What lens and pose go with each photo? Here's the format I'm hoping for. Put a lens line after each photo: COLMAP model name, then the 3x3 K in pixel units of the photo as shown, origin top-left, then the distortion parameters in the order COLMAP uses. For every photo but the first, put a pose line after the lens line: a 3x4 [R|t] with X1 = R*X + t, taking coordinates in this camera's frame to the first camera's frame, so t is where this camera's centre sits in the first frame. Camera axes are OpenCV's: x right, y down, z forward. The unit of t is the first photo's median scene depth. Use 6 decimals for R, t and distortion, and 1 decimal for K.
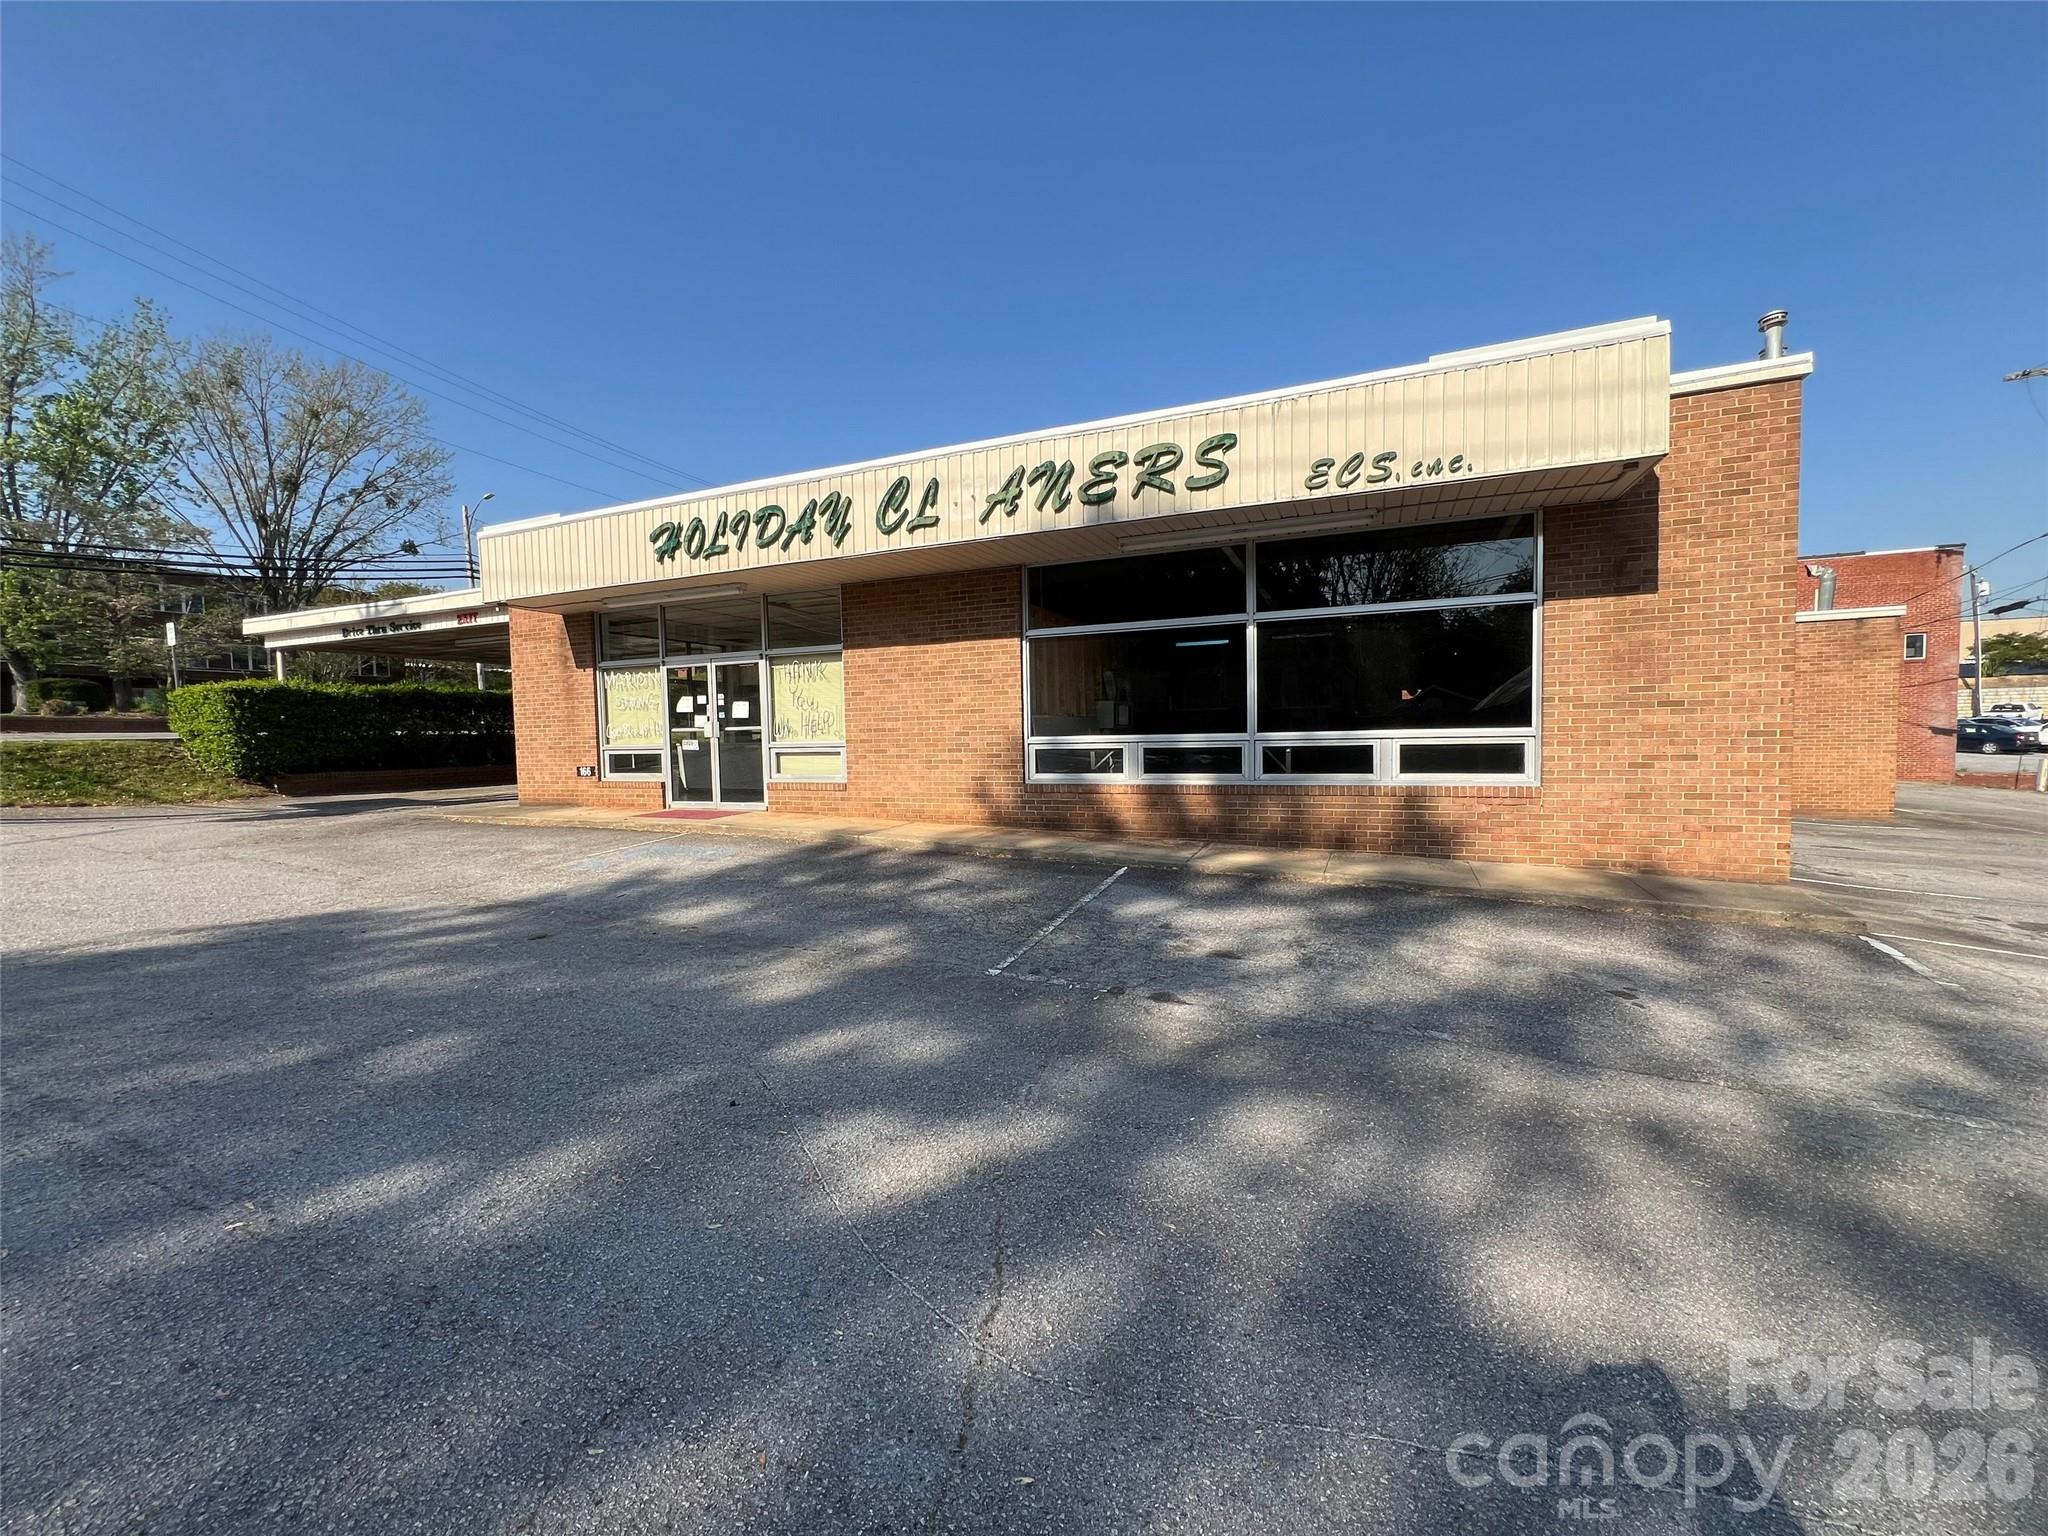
lens RADIAL K [[814.5, 0, 1024.0], [0, 814.5, 768.0], [0, 0, 1]] dist [0.000257, -0.000342]
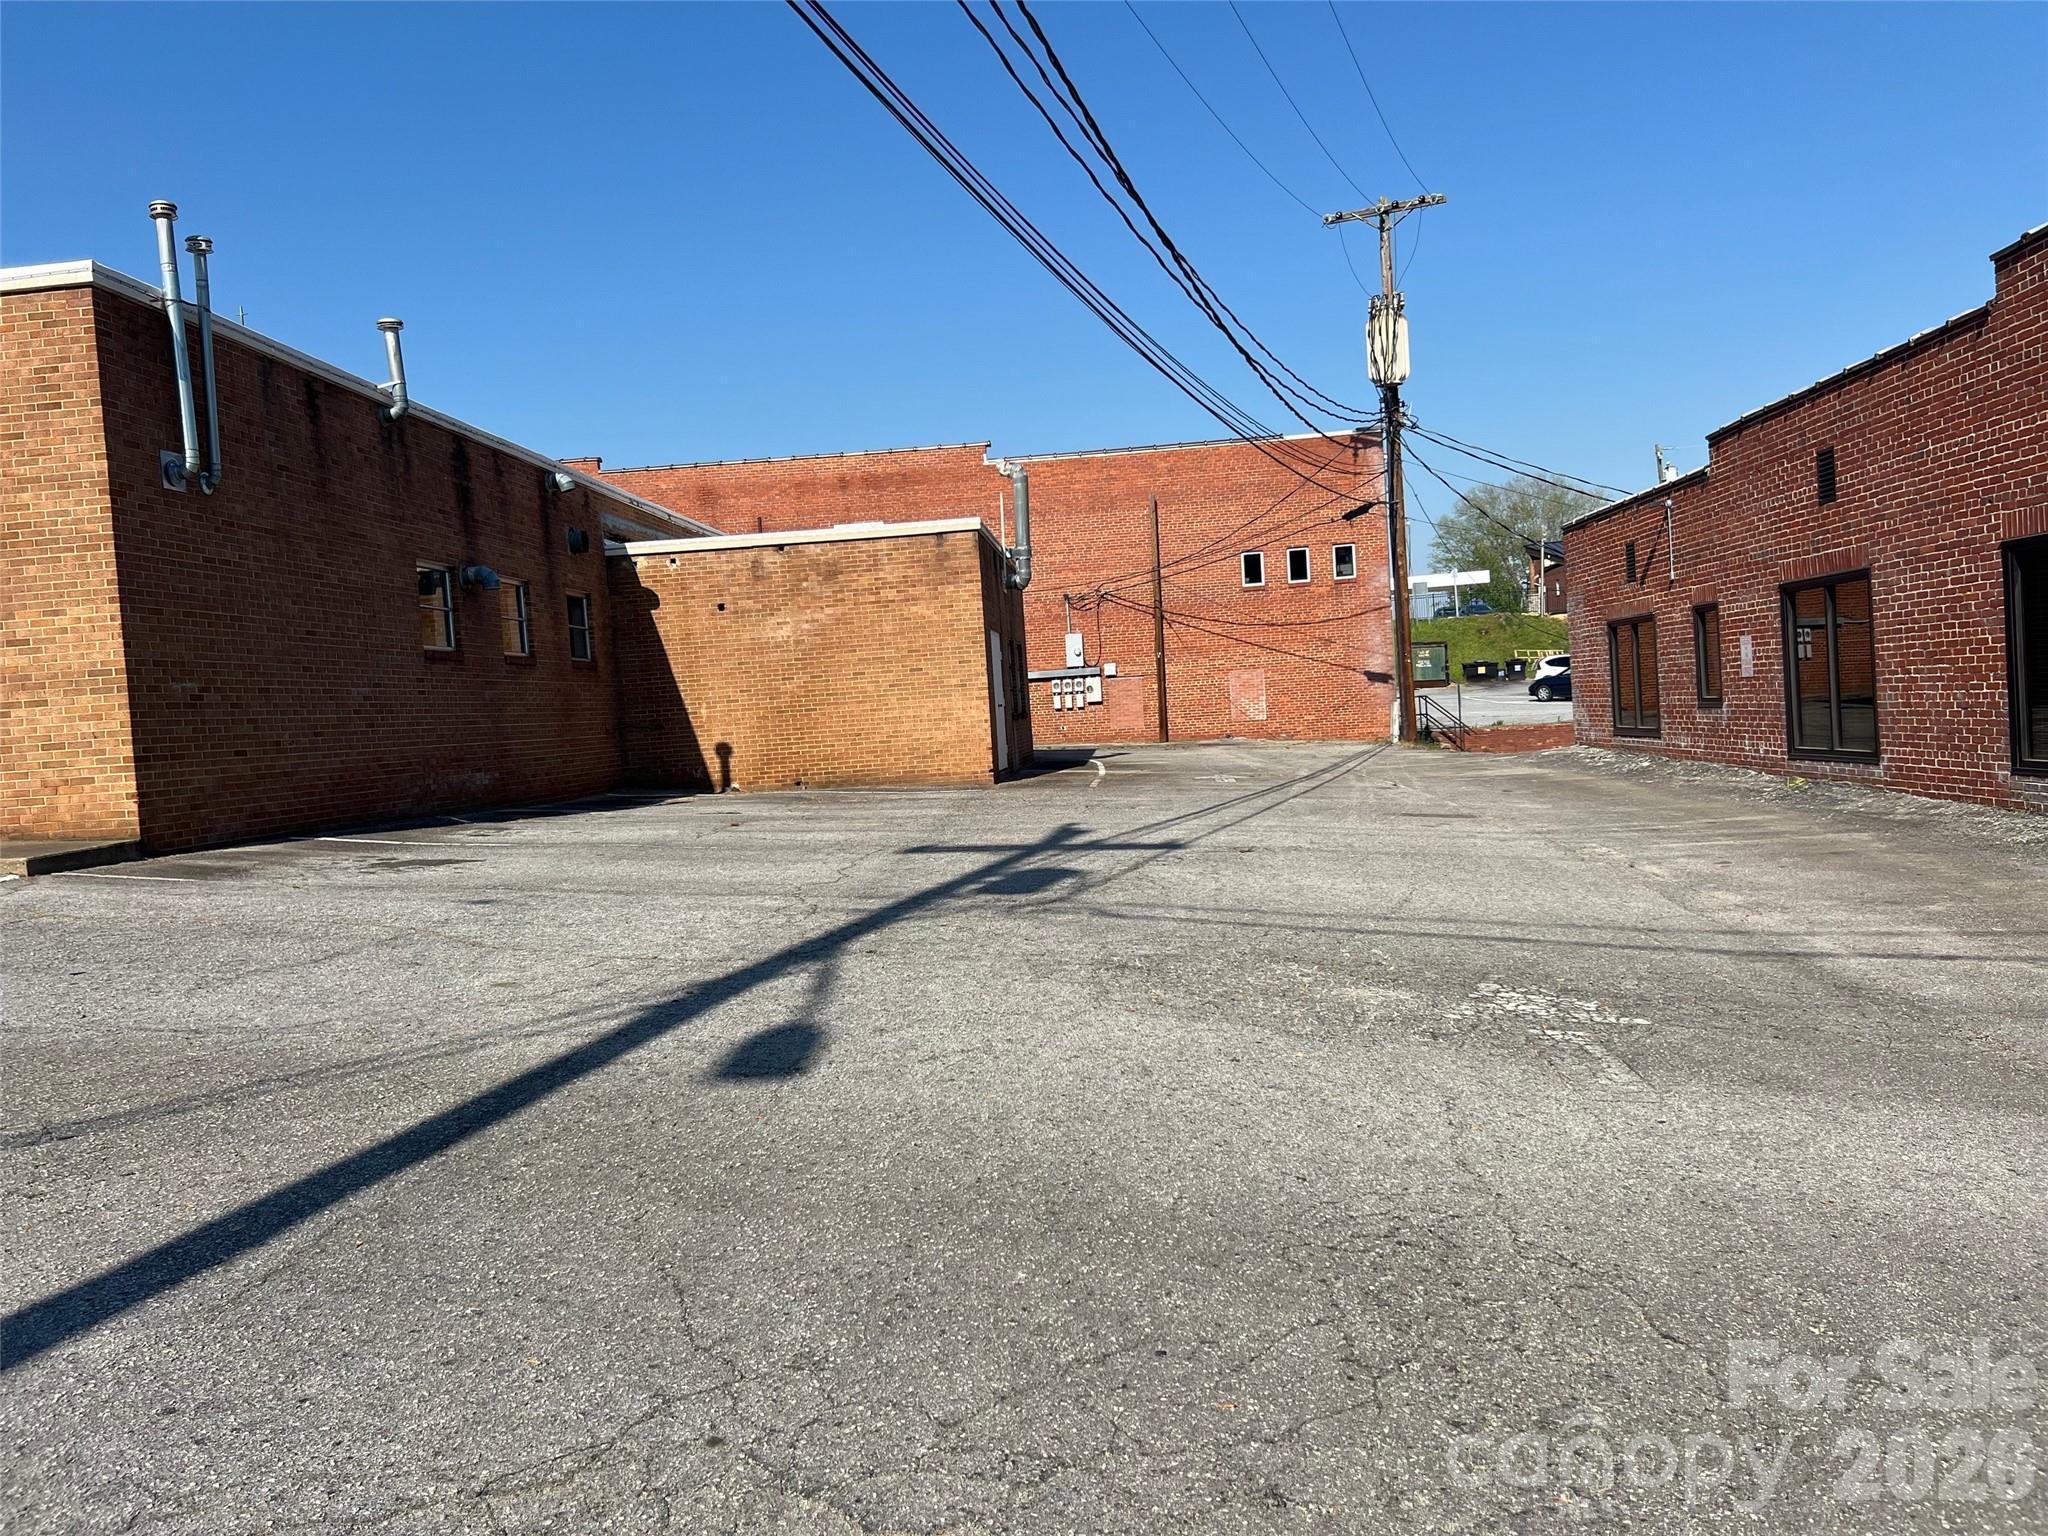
lens RADIAL K [[1527.5, 0, 1024.0], [0, 1527.5, 768.0], [0, 0, 1]] dist [0.073581, -0.085688]
pose [[0.941651, -0.056673, 0.331787, 1.107179], [0.063444, 0.997939, -0.009602, 0.123509], [-0.330559, 0.030092, 0.943306, -0.818349]]
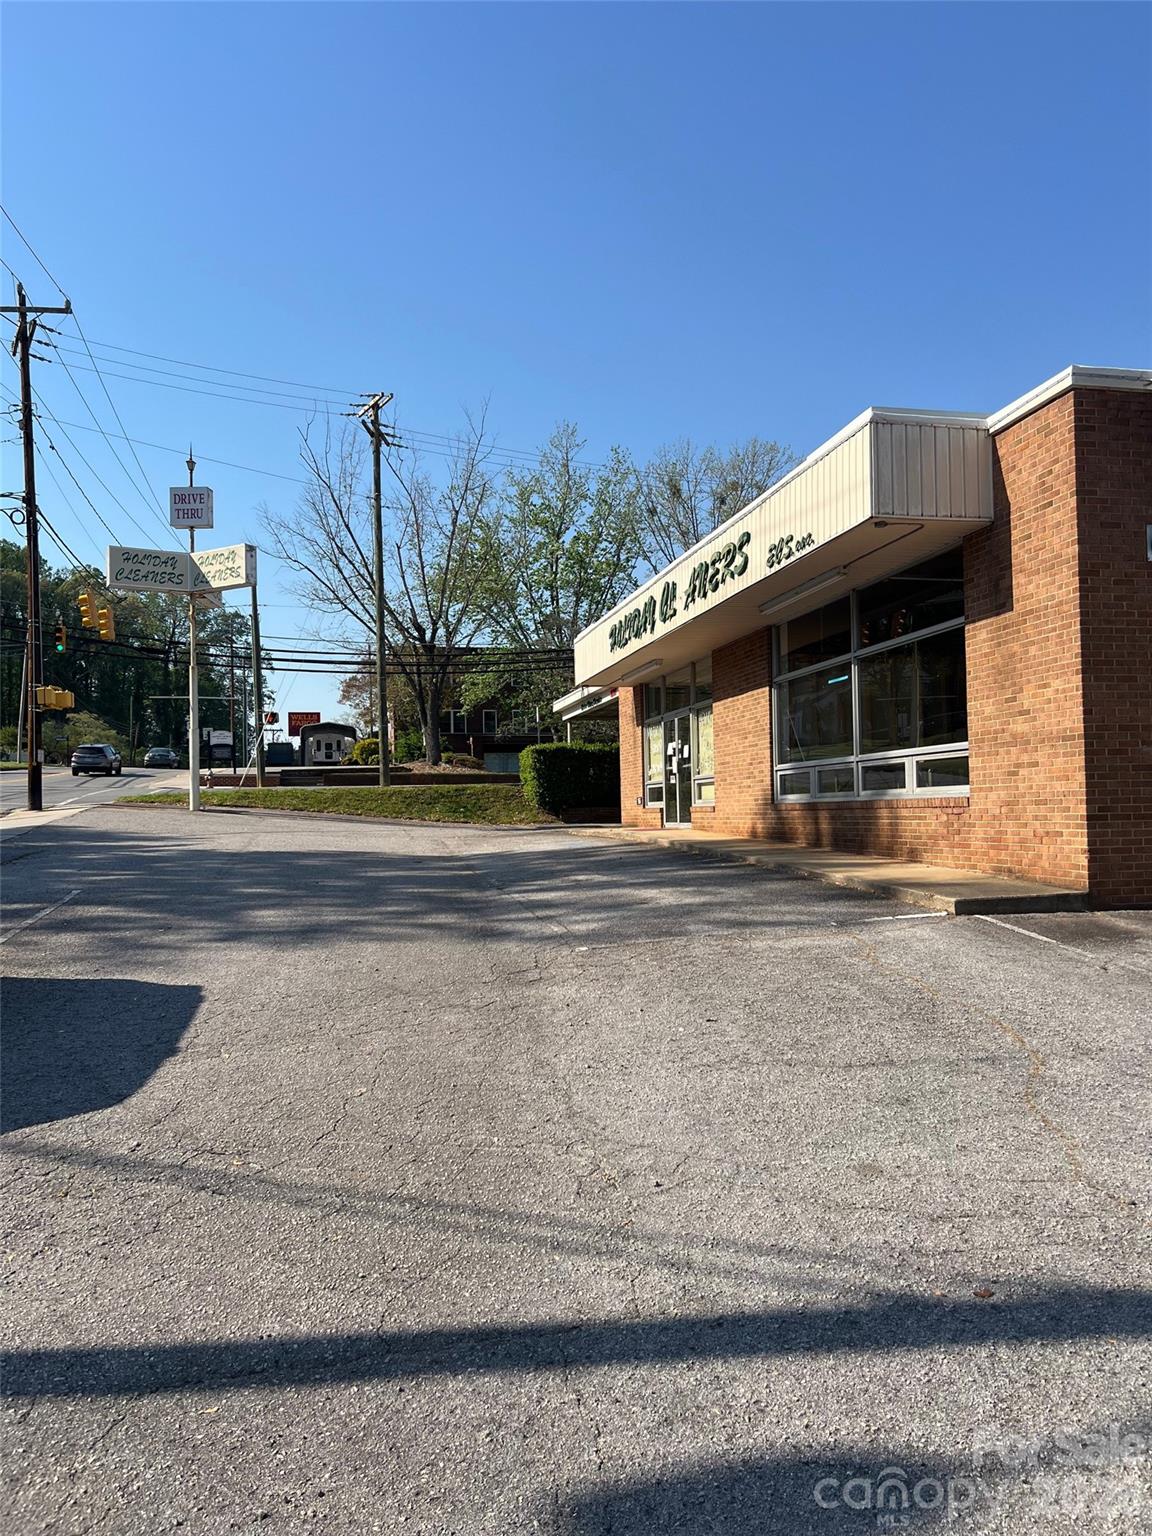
lens RADIAL K [[1145.6, 0, 576.0], [0, 1145.6, 768.0], [0, 0, 1]] dist [0.073581, -0.085688]
pose [[0.573114, -0.023828, -0.819129, 1.474980], [-0.027739, 0.998440, -0.048453, 0.068661], [0.819006, 0.050491, 0.571559, -0.263221]]
